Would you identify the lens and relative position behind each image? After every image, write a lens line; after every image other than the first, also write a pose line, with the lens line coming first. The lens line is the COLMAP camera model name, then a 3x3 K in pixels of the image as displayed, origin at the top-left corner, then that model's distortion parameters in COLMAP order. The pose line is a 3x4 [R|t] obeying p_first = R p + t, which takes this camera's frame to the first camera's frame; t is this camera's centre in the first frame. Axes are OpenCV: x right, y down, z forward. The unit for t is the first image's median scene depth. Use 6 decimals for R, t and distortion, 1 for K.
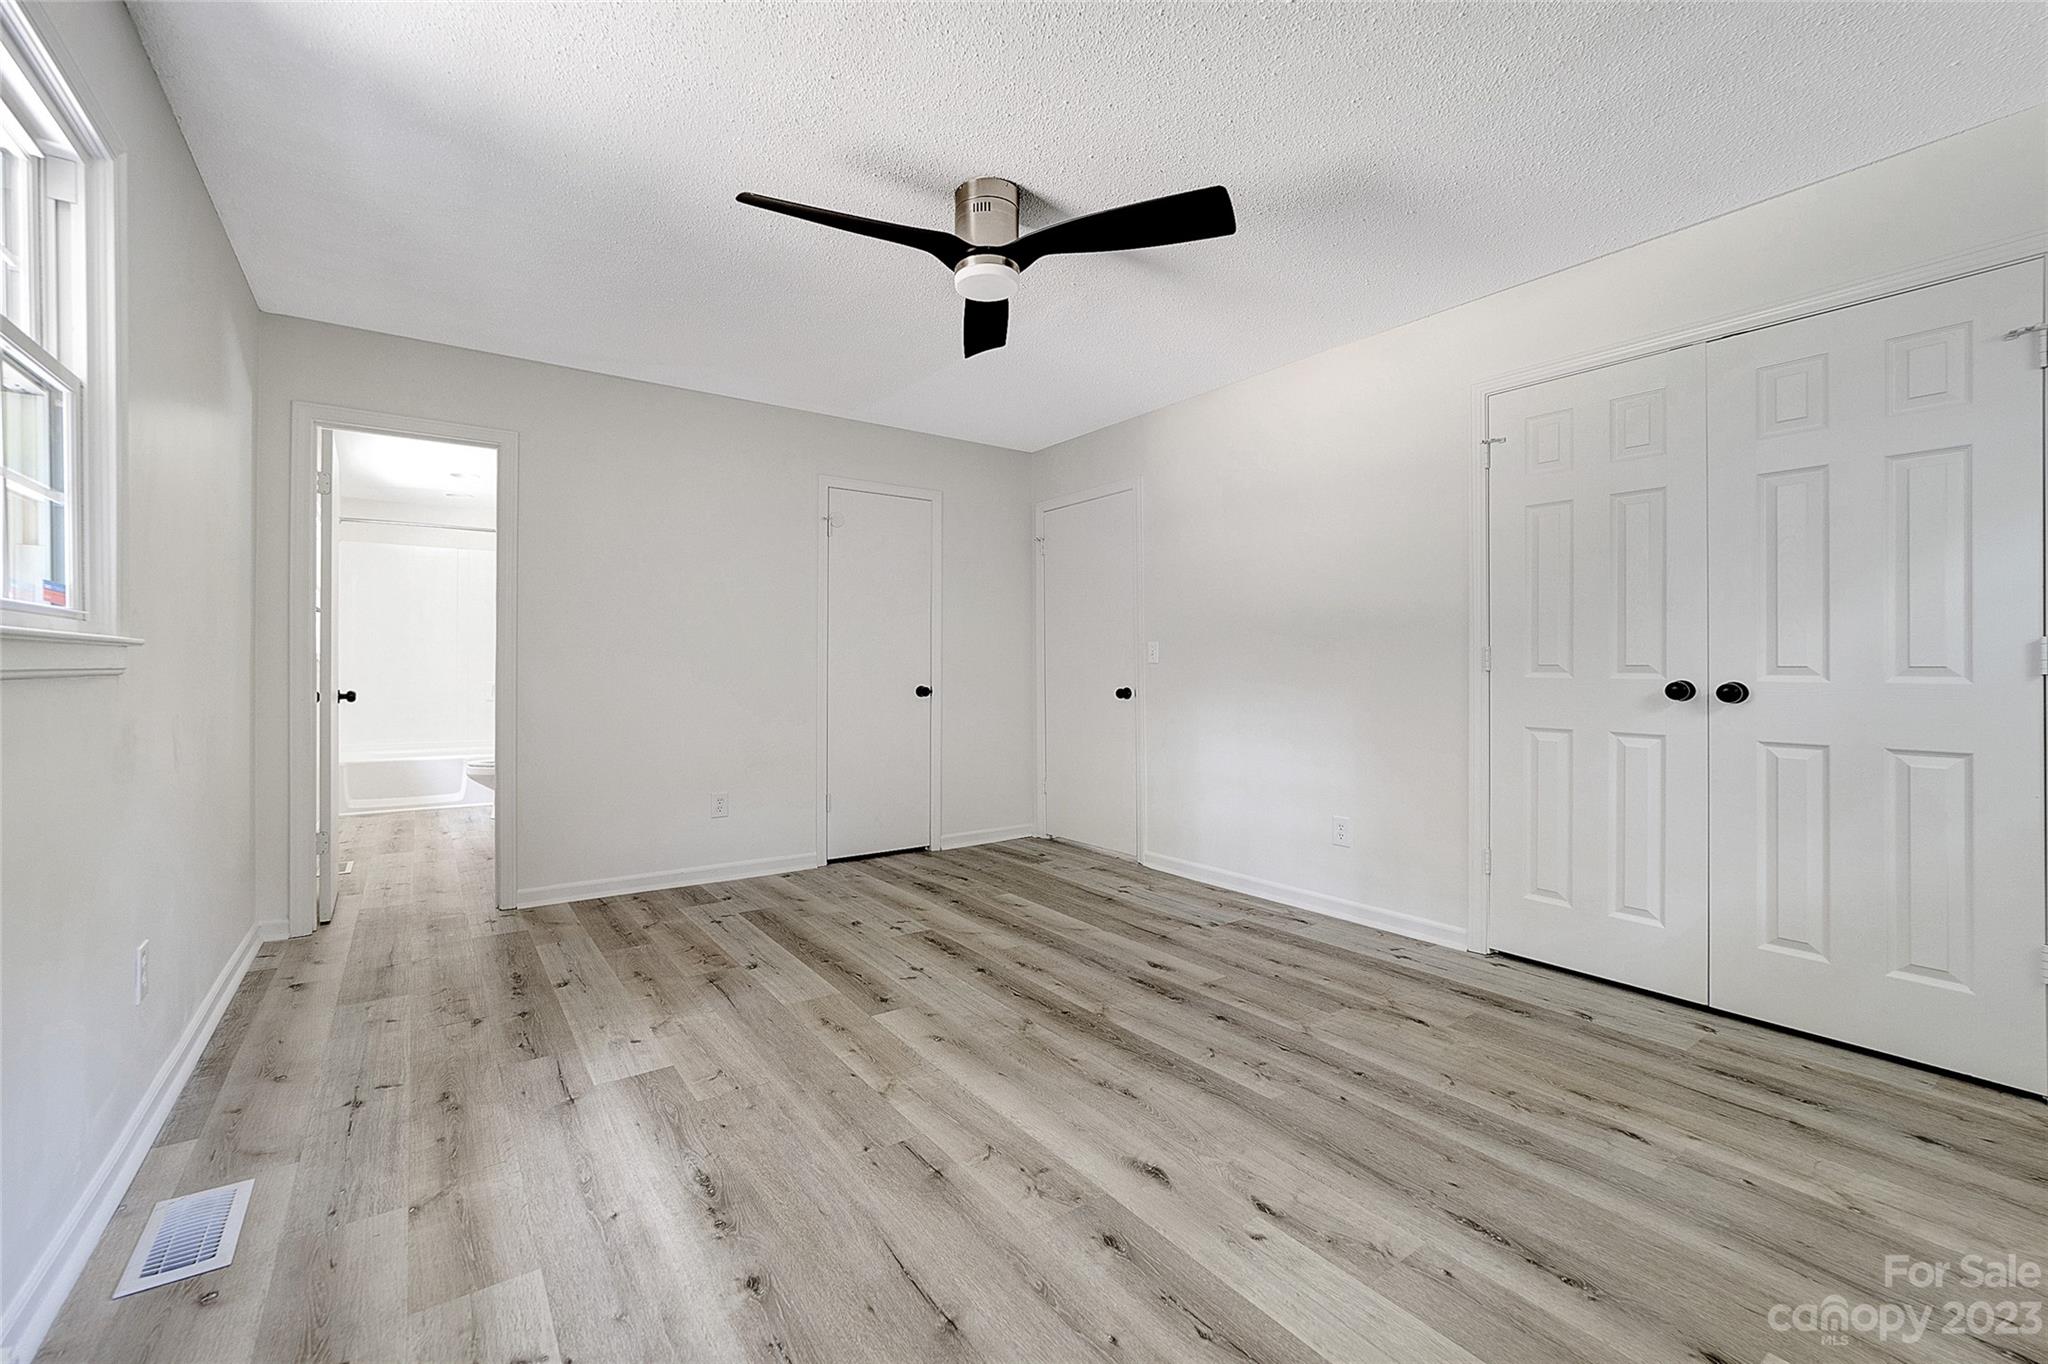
lens RADIAL K [[846.1, 0, 1020.0], [0, 846.1, 699.0], [0, 0, 1]] dist [-0.016733, 0.012047]
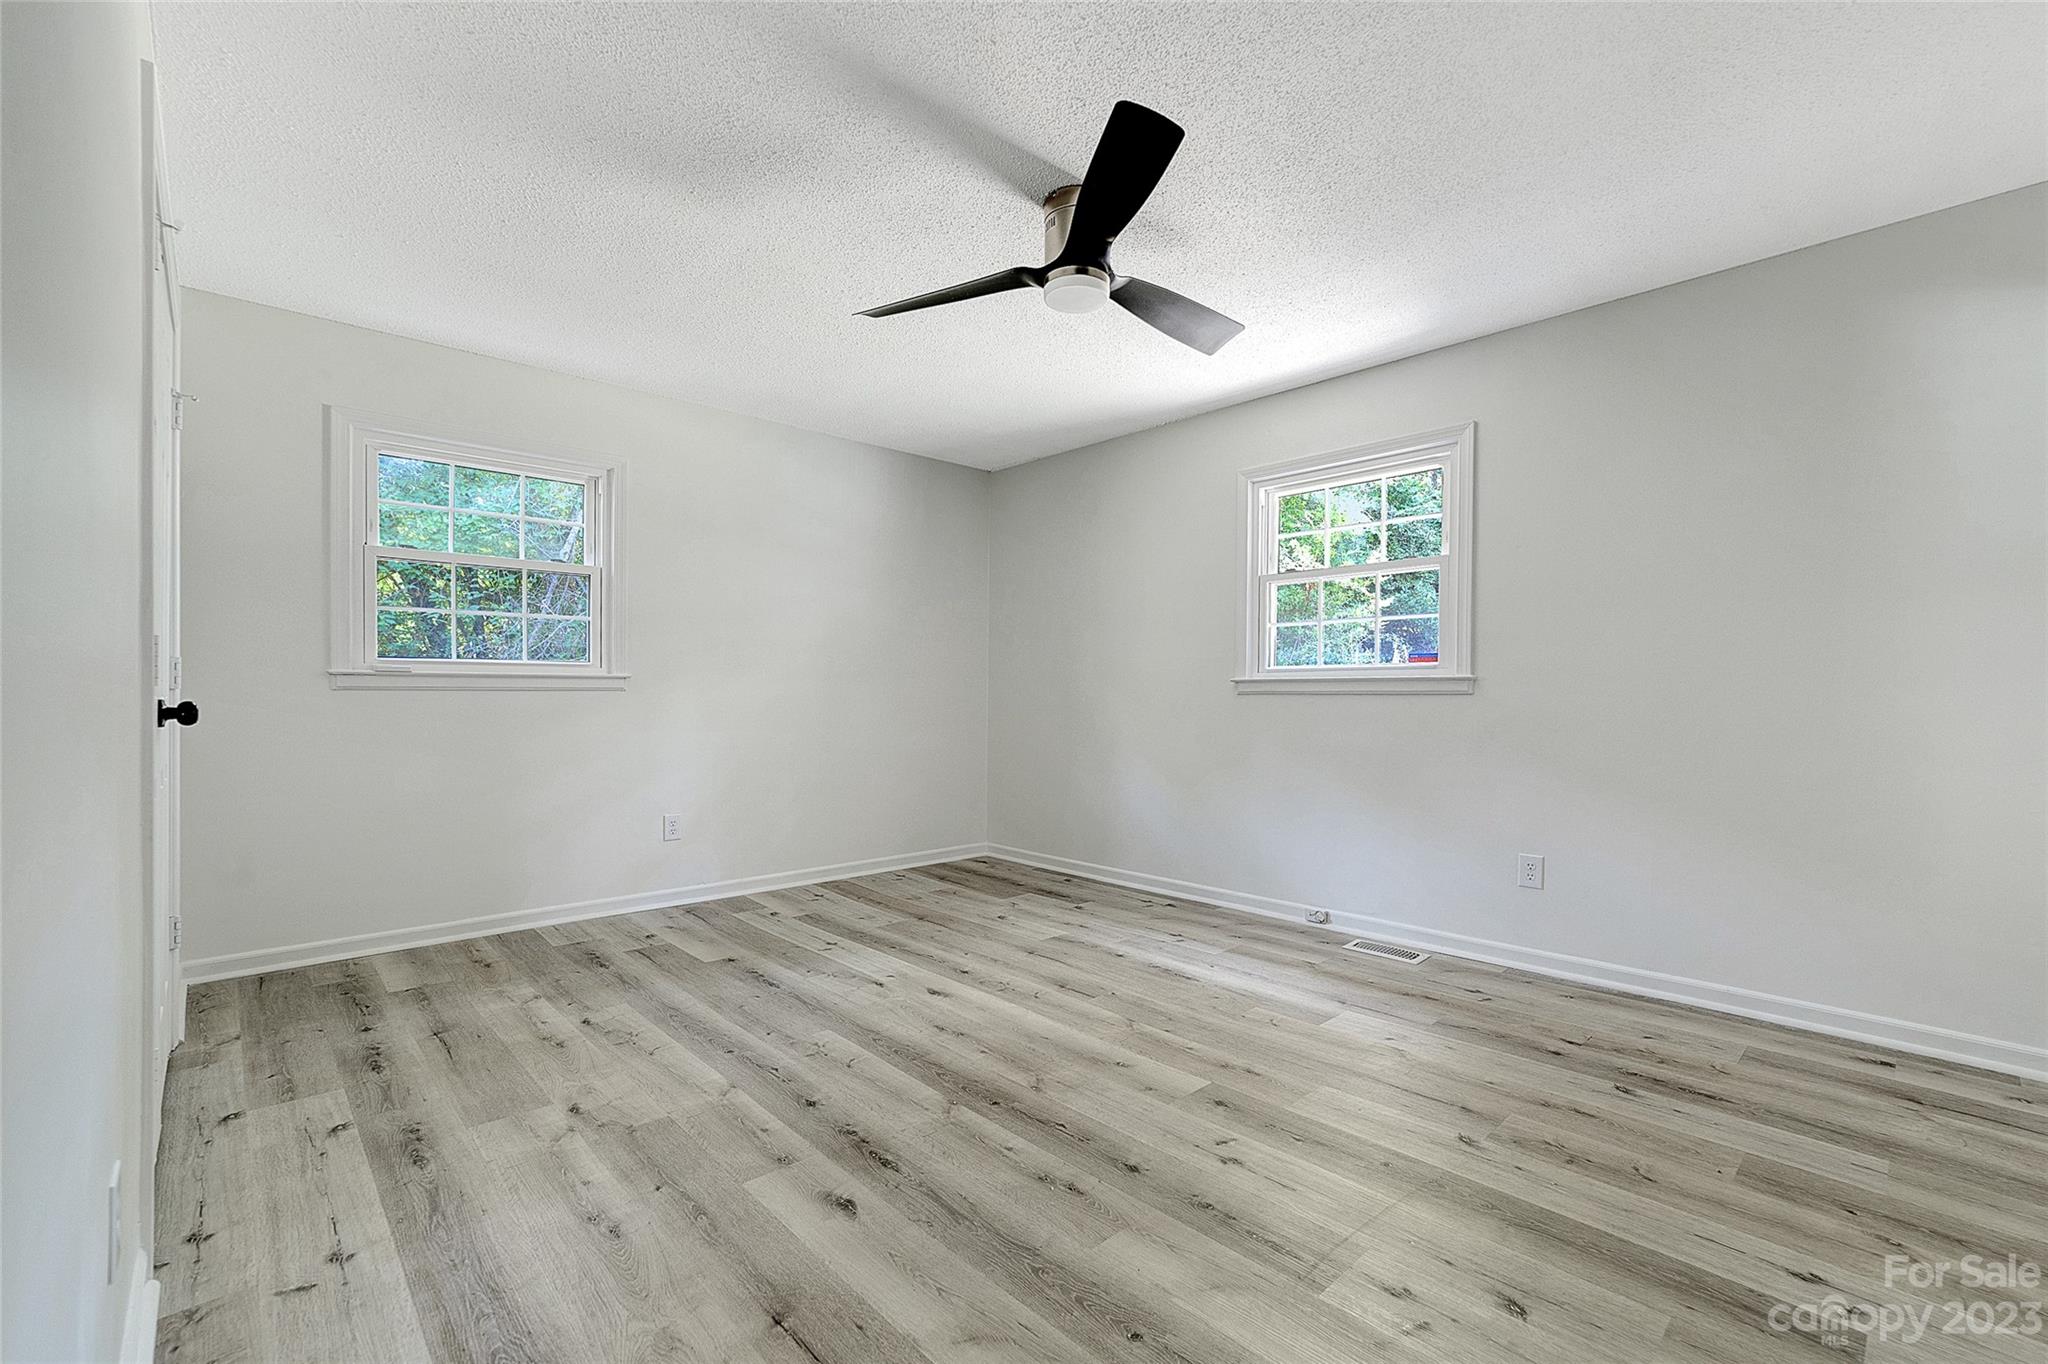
lens RADIAL K [[846.1, 0, 1020.0], [0, 846.1, 699.0], [0, 0, 1]] dist [-0.016733, 0.012047]
pose [[-0.993557, -0.003334, -0.113287, 0.138164], [-0.008594, 0.998906, 0.045972, -0.073716], [0.113010, 0.046649, -0.992498, 2.003245]]
